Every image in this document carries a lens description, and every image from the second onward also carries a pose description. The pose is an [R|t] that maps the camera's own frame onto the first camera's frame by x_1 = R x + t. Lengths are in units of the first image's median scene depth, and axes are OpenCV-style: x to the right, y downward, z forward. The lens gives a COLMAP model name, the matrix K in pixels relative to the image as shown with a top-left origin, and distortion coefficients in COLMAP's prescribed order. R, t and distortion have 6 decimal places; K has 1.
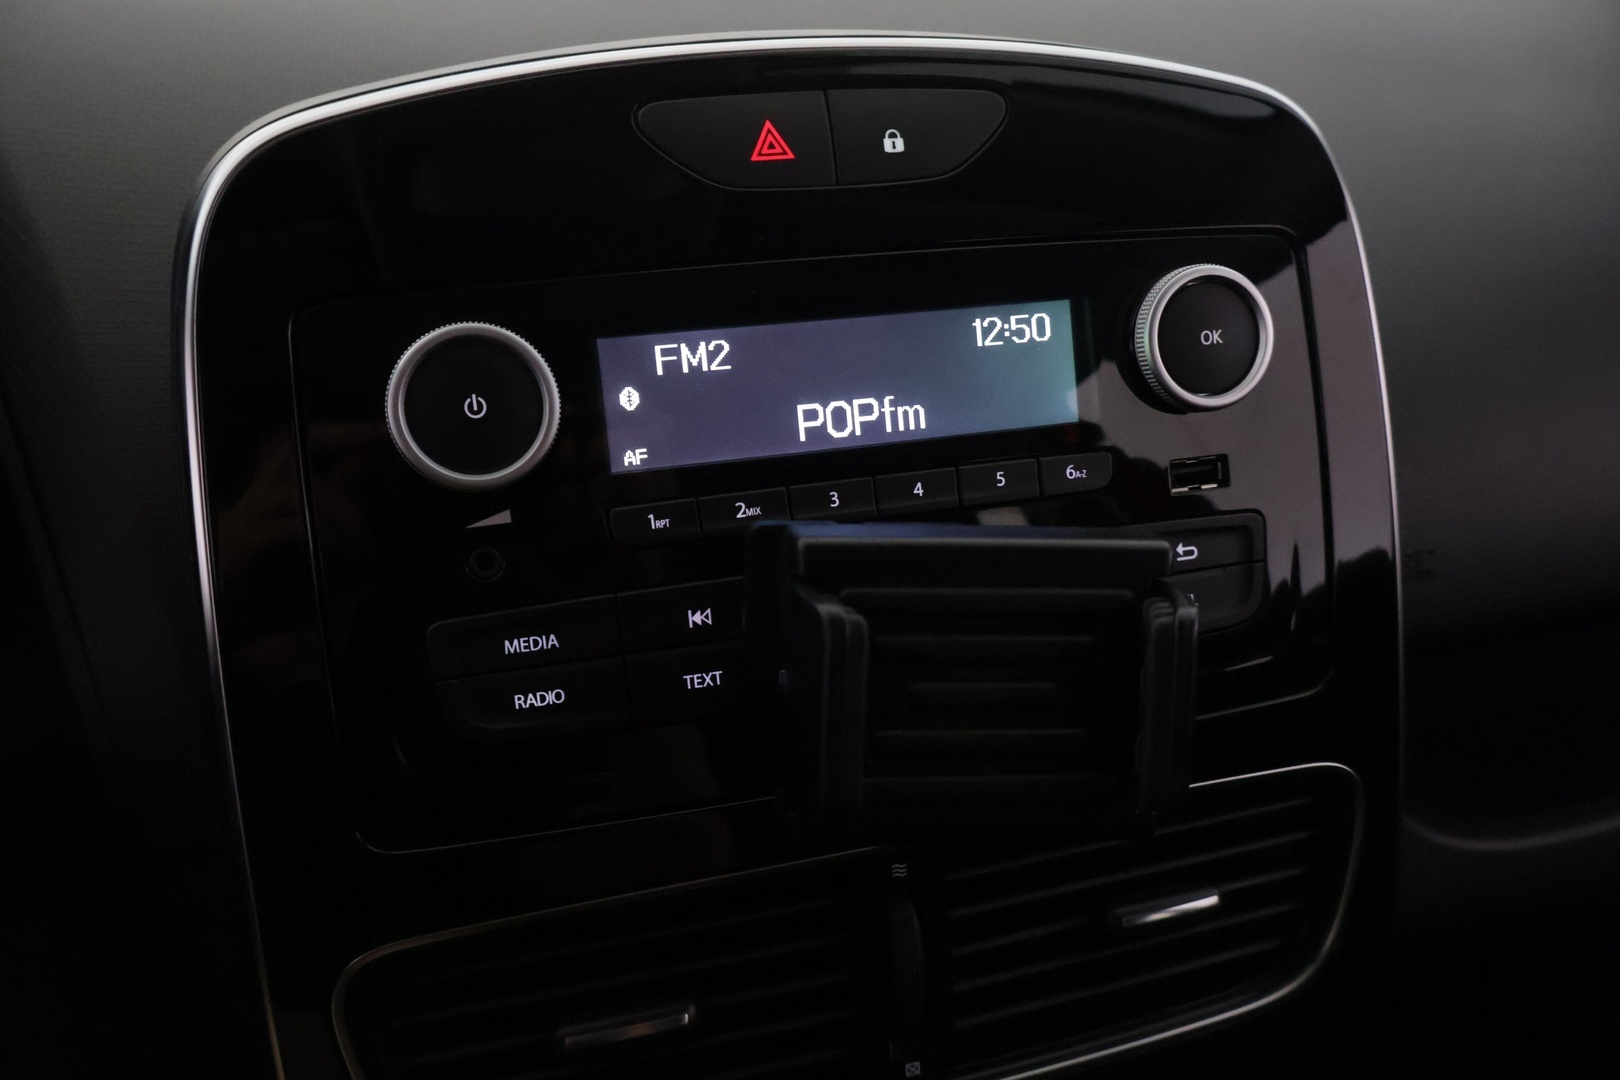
lens RADIAL K [[1344.0, 0, 810.5], [0, 1344.0, 539.5], [0, 0, 1]] dist [-0.035391, 0.002493]
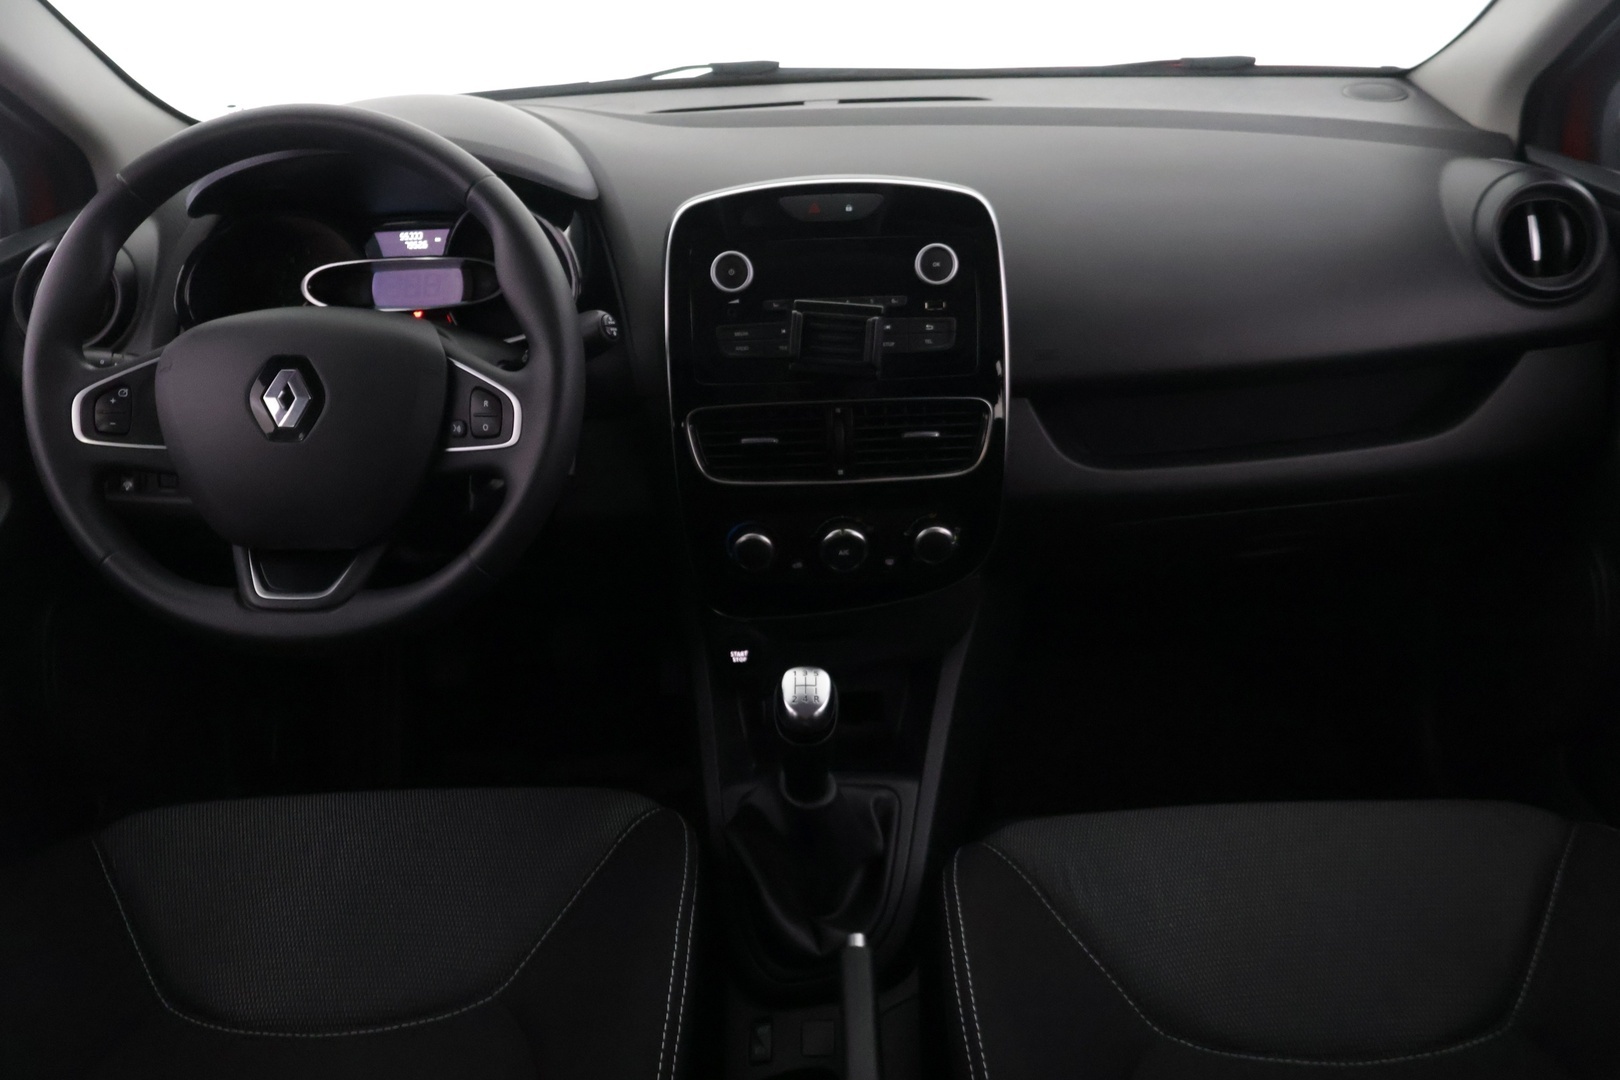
lens RADIAL K [[1344.0, 0, 822.1], [0, 1344.0, 536.0], [0, 0, 1]] dist [-0.035391, 0.002493]
pose [[0.952513, 0.076379, -0.294763, 1.198576], [-0.088620, 0.995661, -0.028375, 0.741546], [0.291317, 0.053150, 0.955149, -2.608033]]
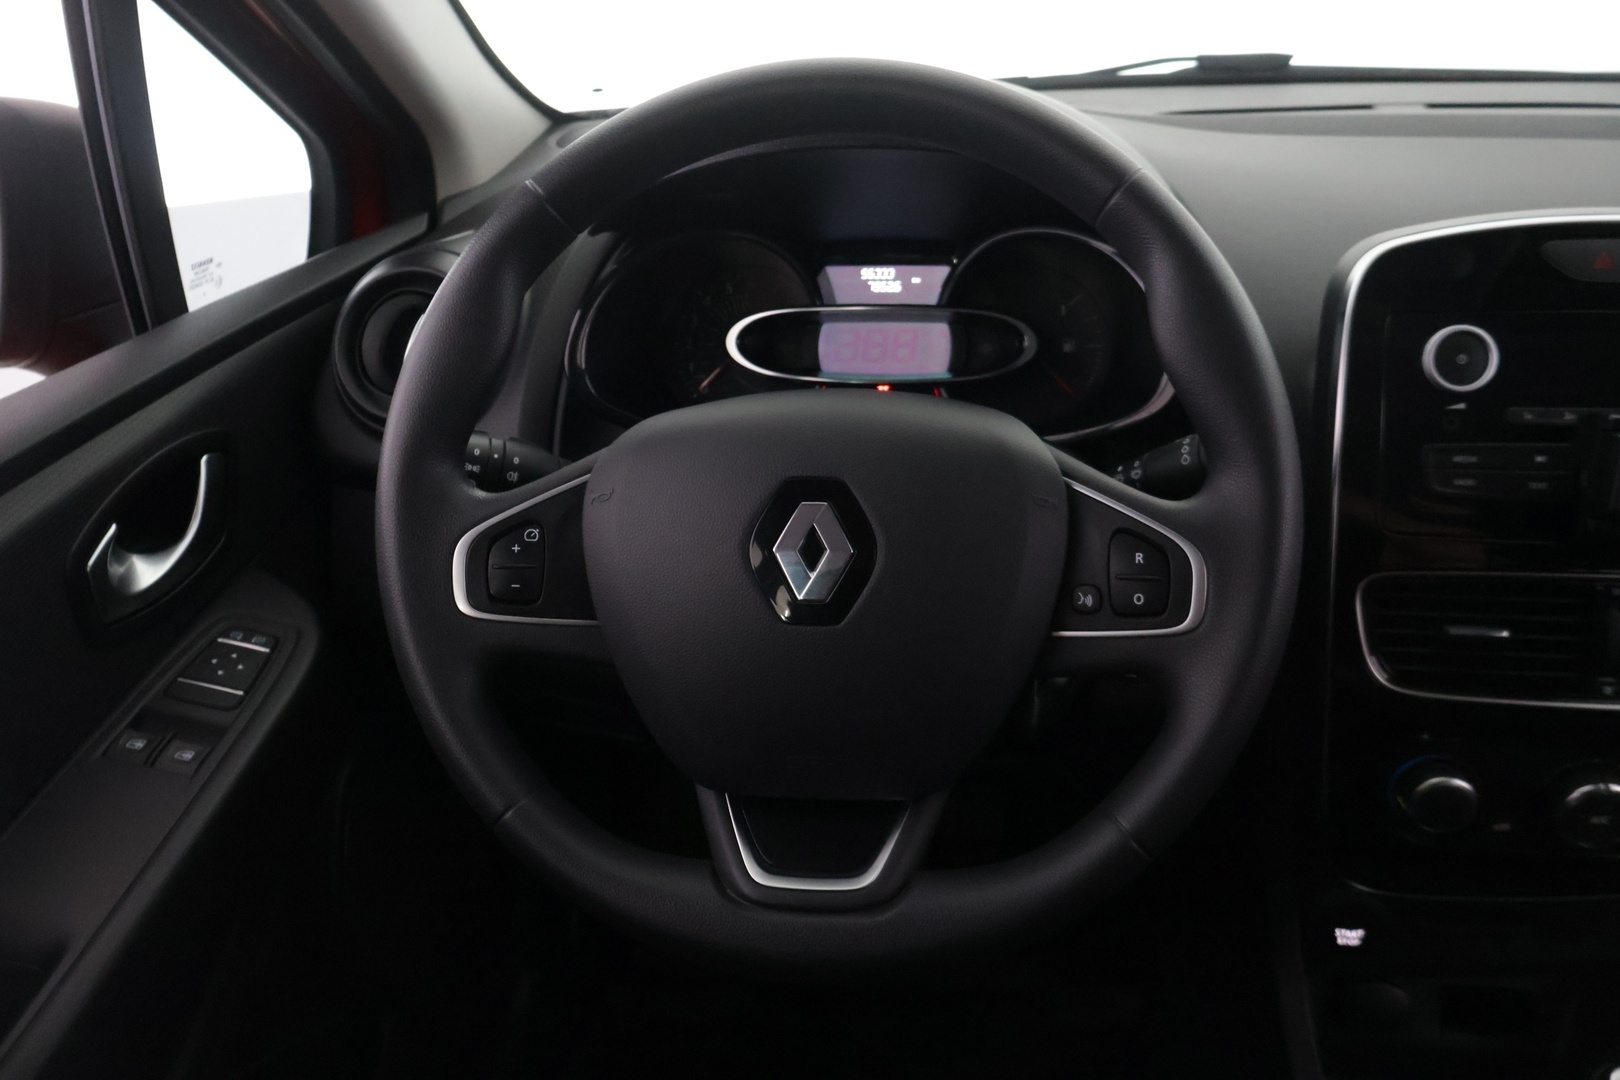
lens RADIAL K [[1344.0, 0, 794.9], [0, 1344.0, 530.1], [0, 0, 1]] dist [-0.035391, 0.002493]
pose [[0.896415, 0.127063, -0.424612, -0.249067], [-0.157471, 0.986825, -0.037142, 0.474727], [0.414299, 0.100159, 0.904613, -1.640481]]
